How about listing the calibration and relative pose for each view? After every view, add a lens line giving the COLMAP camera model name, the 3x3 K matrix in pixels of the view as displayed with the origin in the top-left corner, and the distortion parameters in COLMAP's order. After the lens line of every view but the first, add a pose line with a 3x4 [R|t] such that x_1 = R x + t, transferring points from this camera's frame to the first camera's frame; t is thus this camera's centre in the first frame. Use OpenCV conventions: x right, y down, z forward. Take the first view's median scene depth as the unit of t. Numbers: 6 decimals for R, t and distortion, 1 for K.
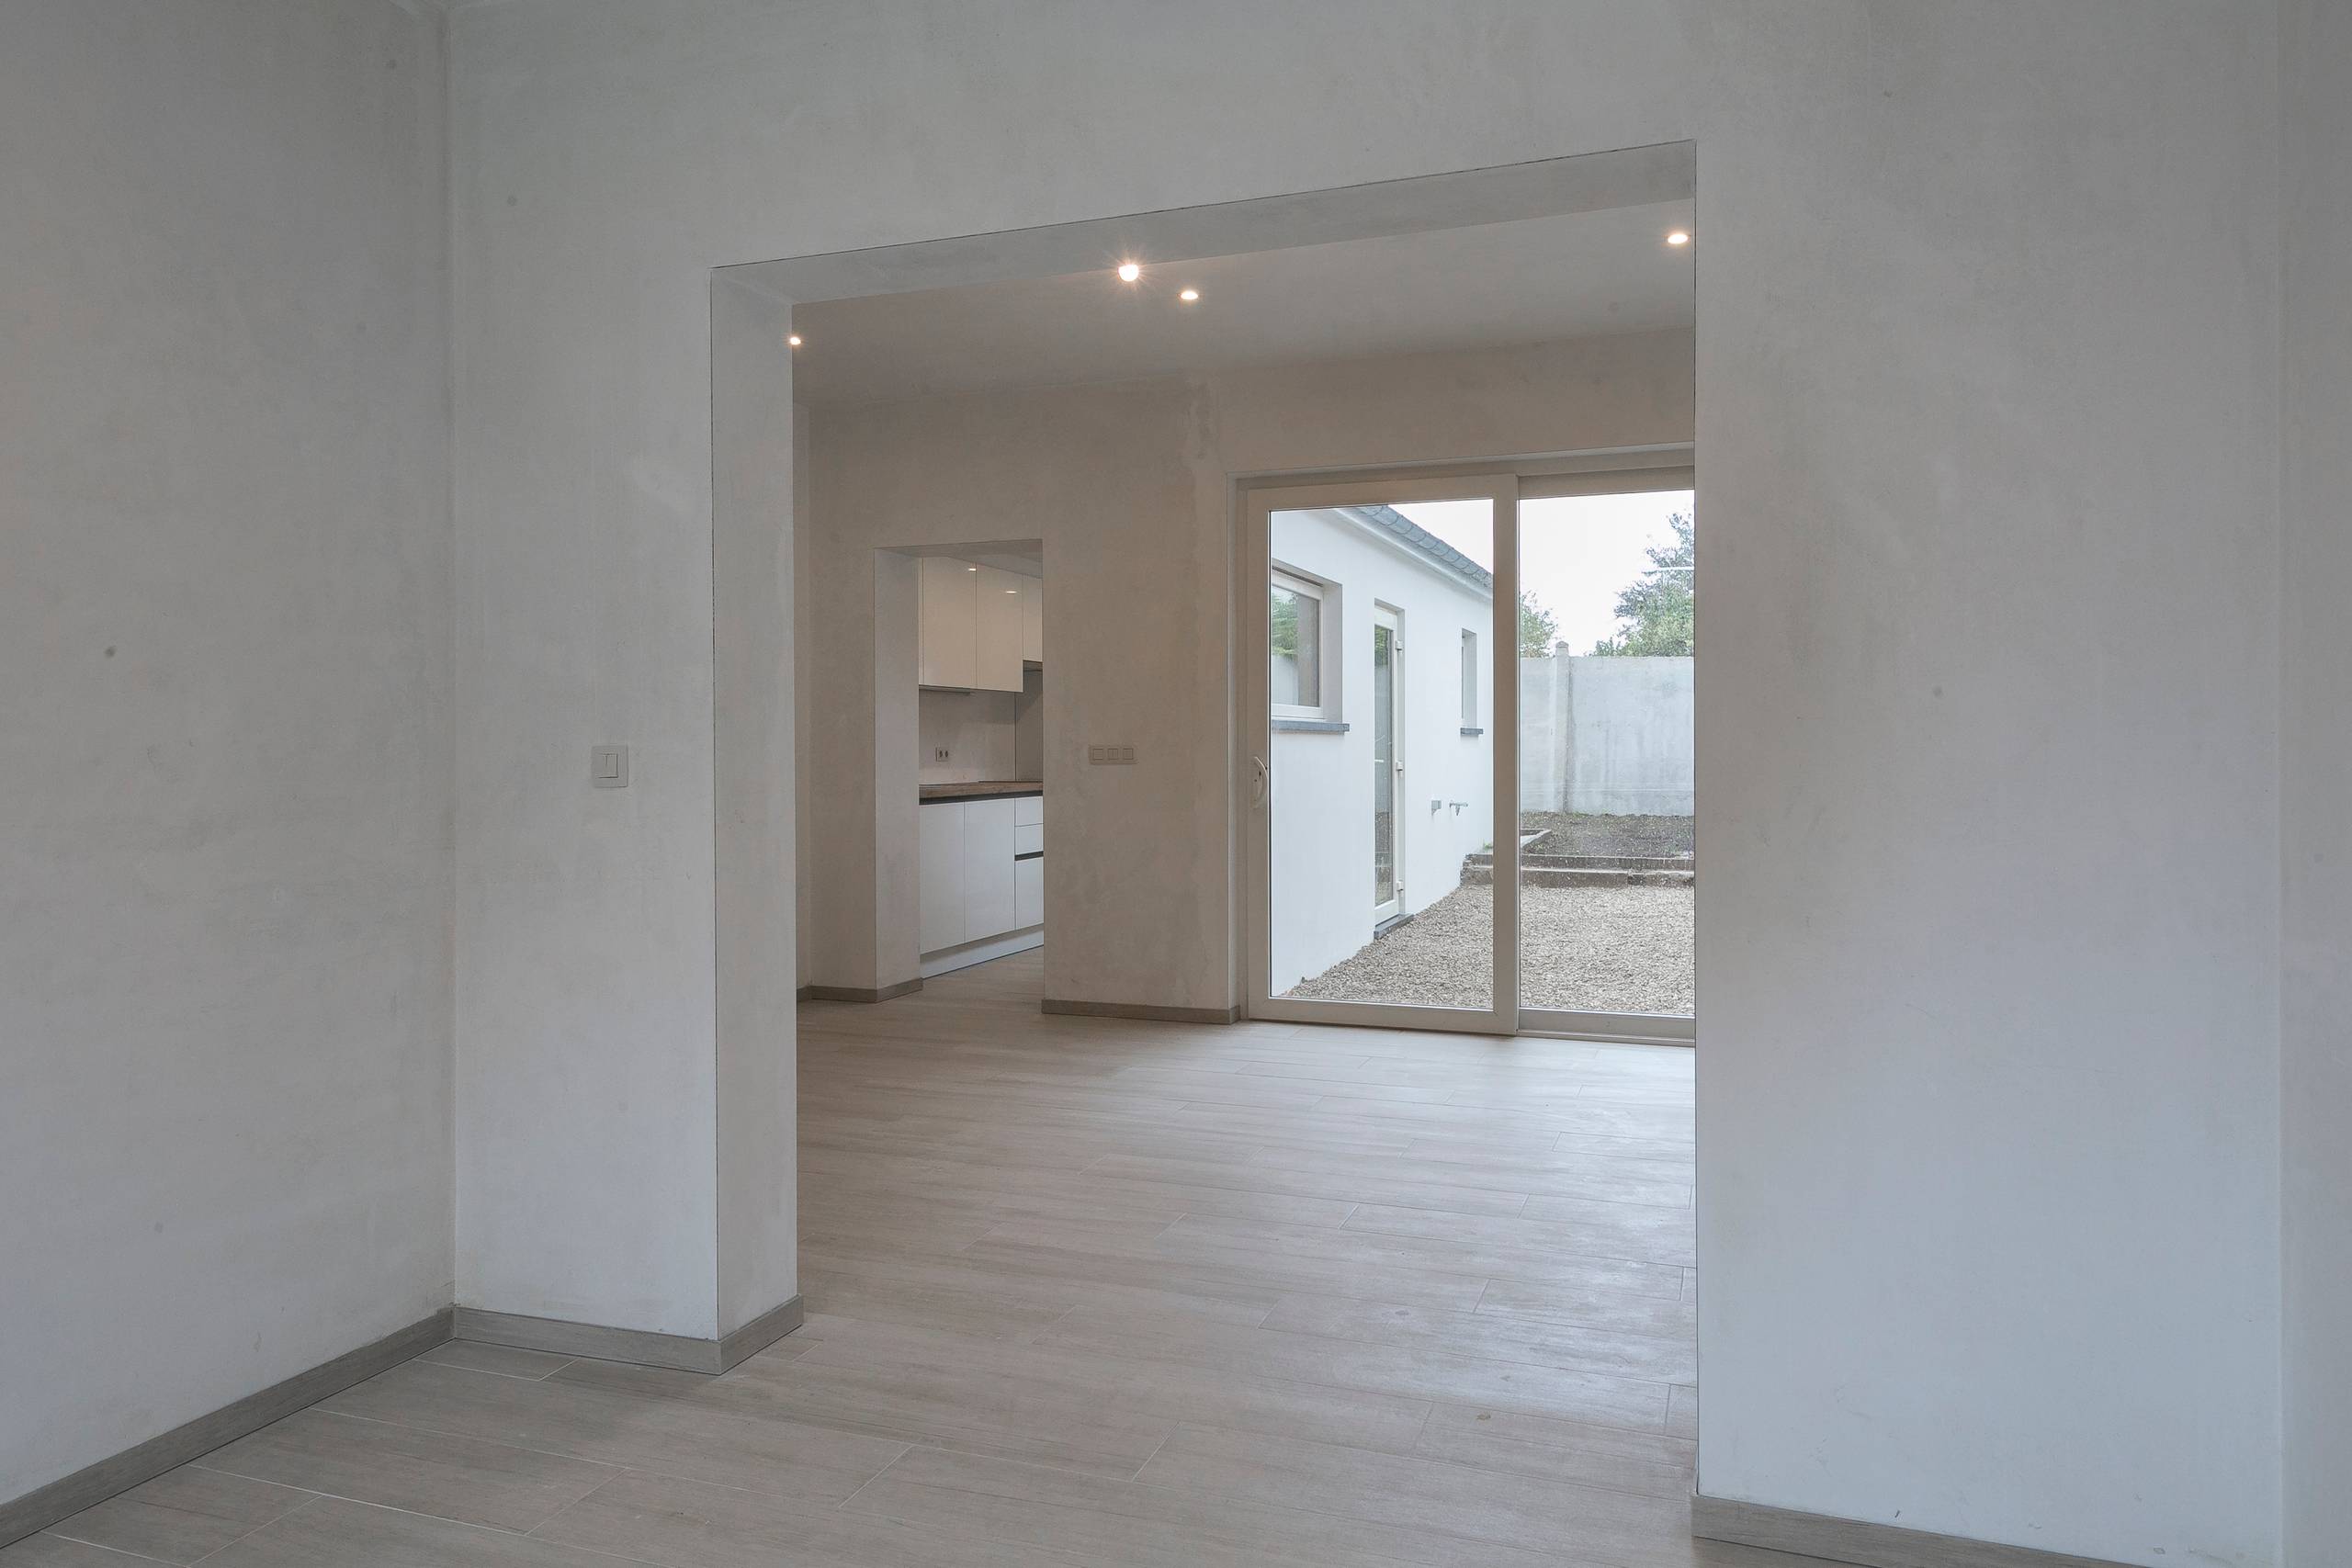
lens RADIAL K [[1571.9, 0, 1174.8], [0, 1571.9, 780.3], [0, 0, 1]] dist [-0.014295, 0.000006]
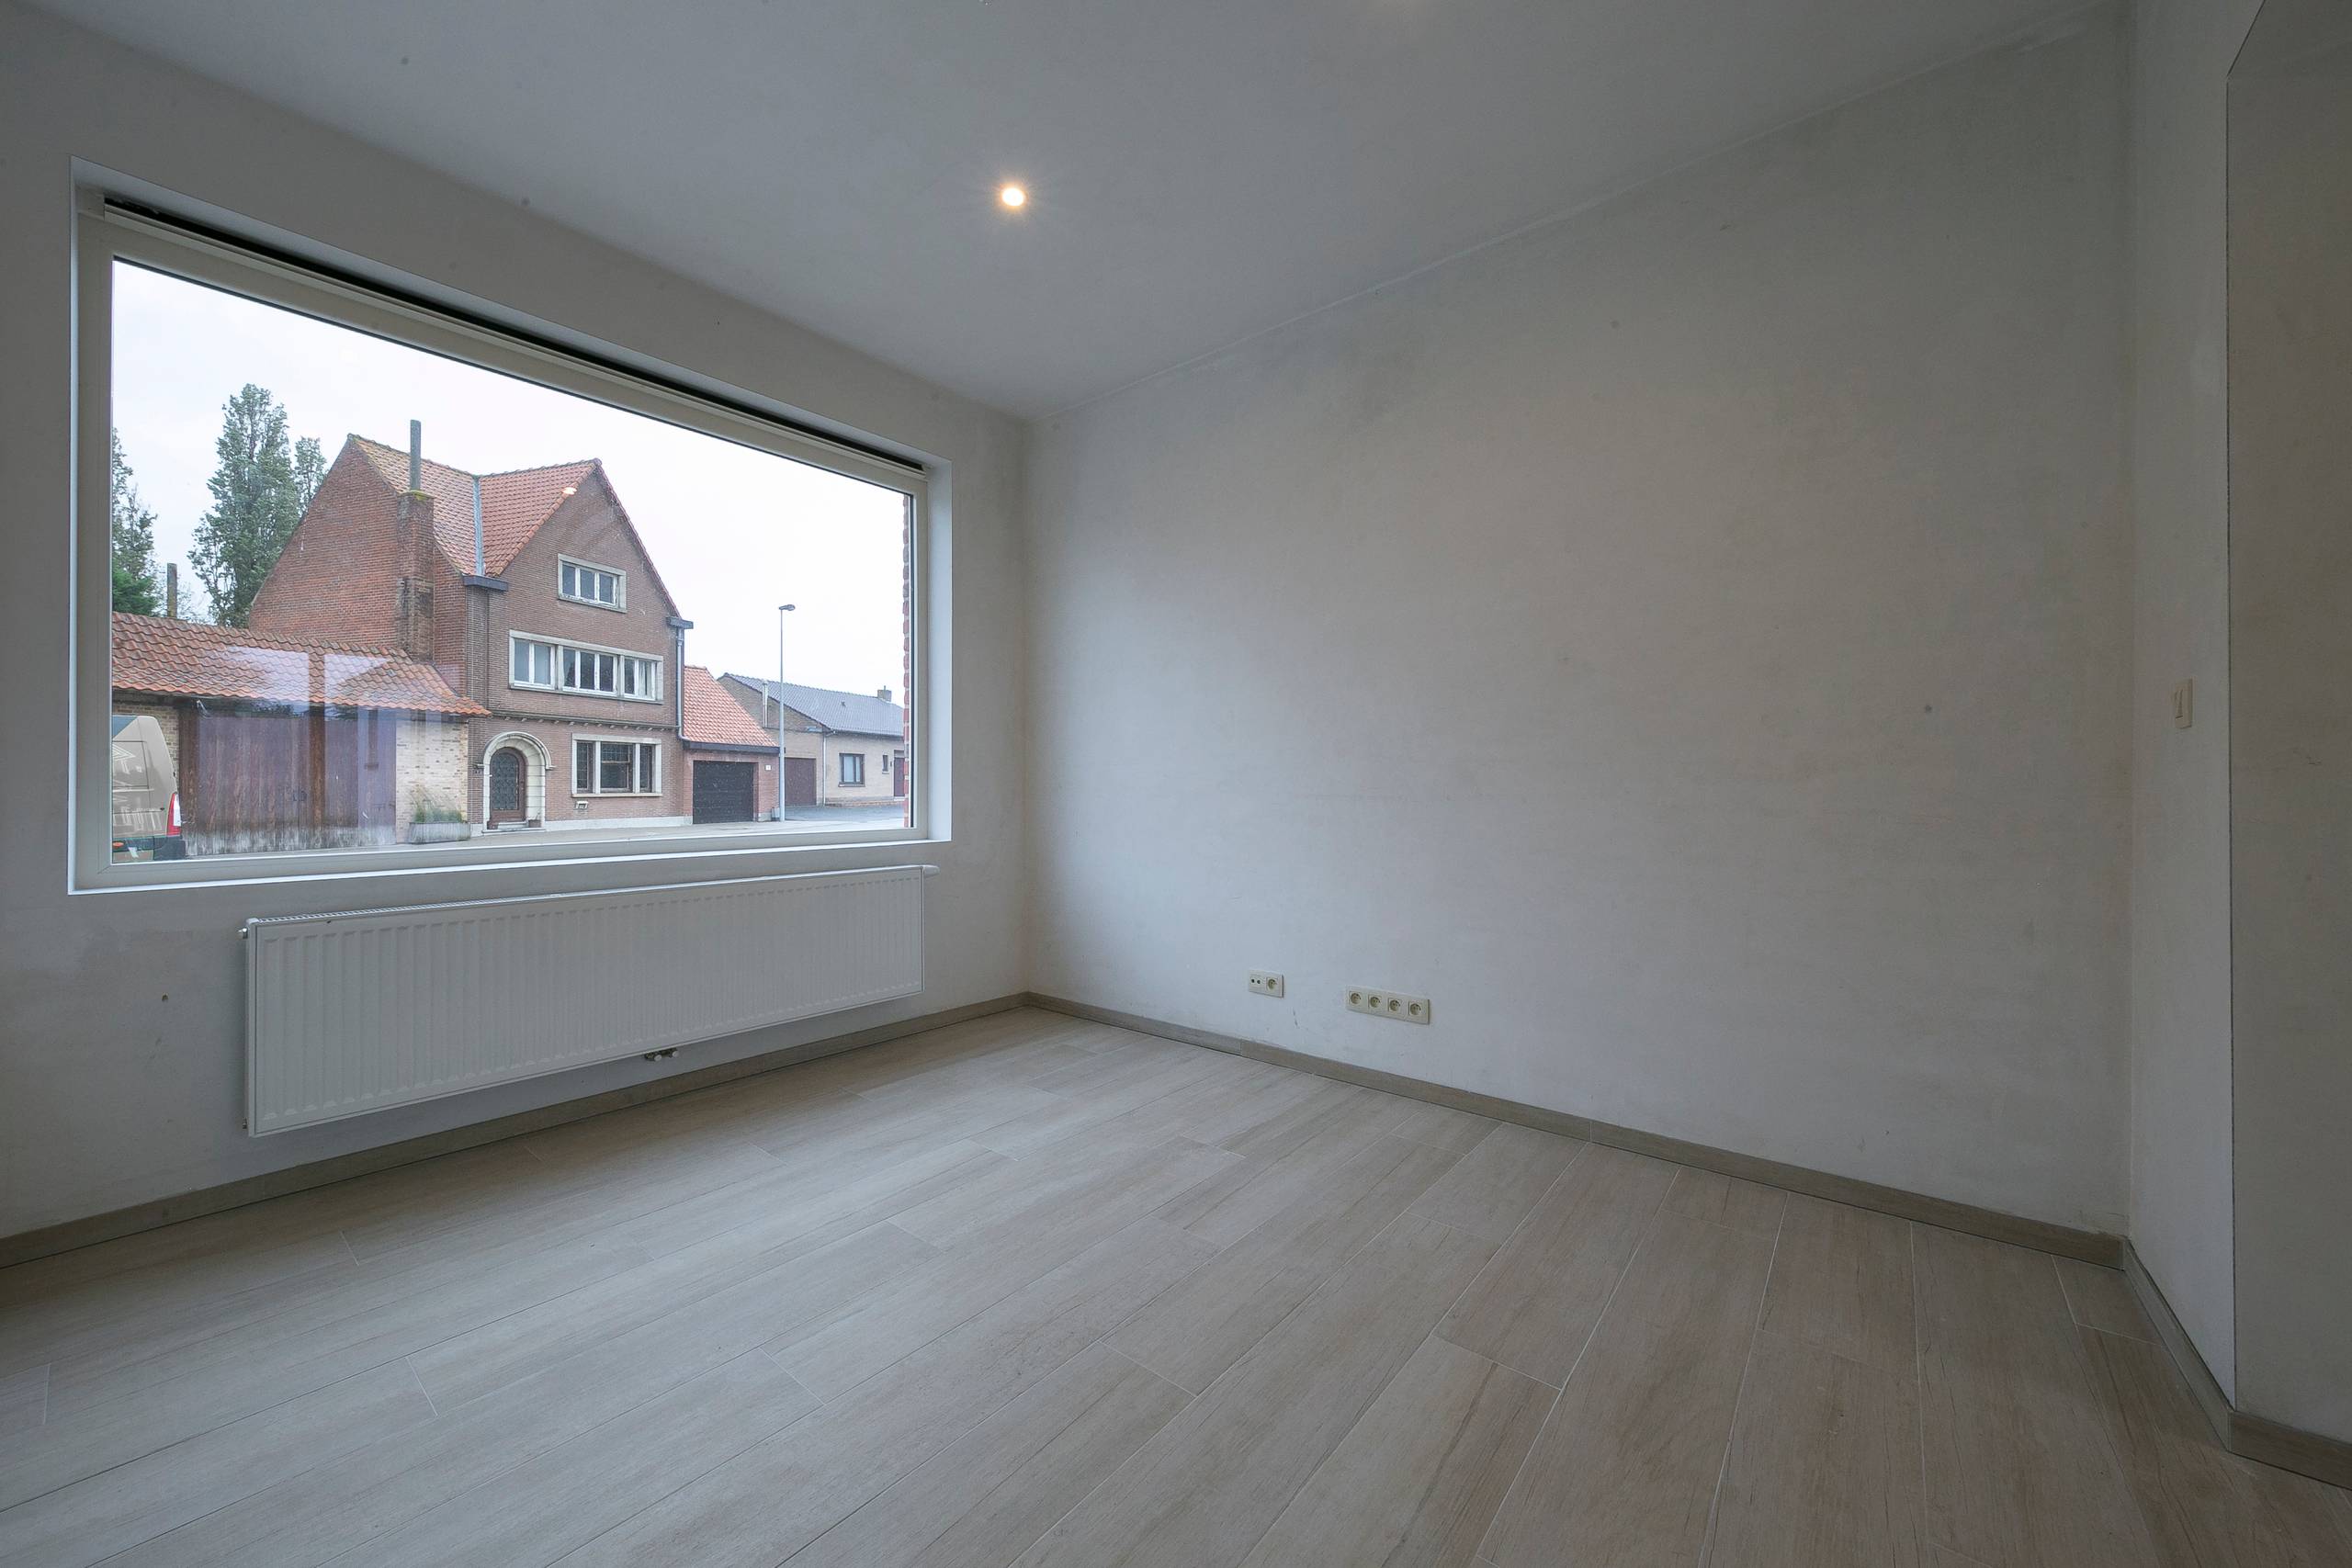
lens RADIAL K [[865.3, 0, 1180.1], [0, 865.3, 783.3], [0, 0, 1]] dist [0.011425, -0.001475]
pose [[-0.332292, 0.008424, -0.943139, 0.123211], [-0.013834, 0.999809, 0.013805, 0.014704], [0.943075, 0.017634, -0.332112, 0.251942]]
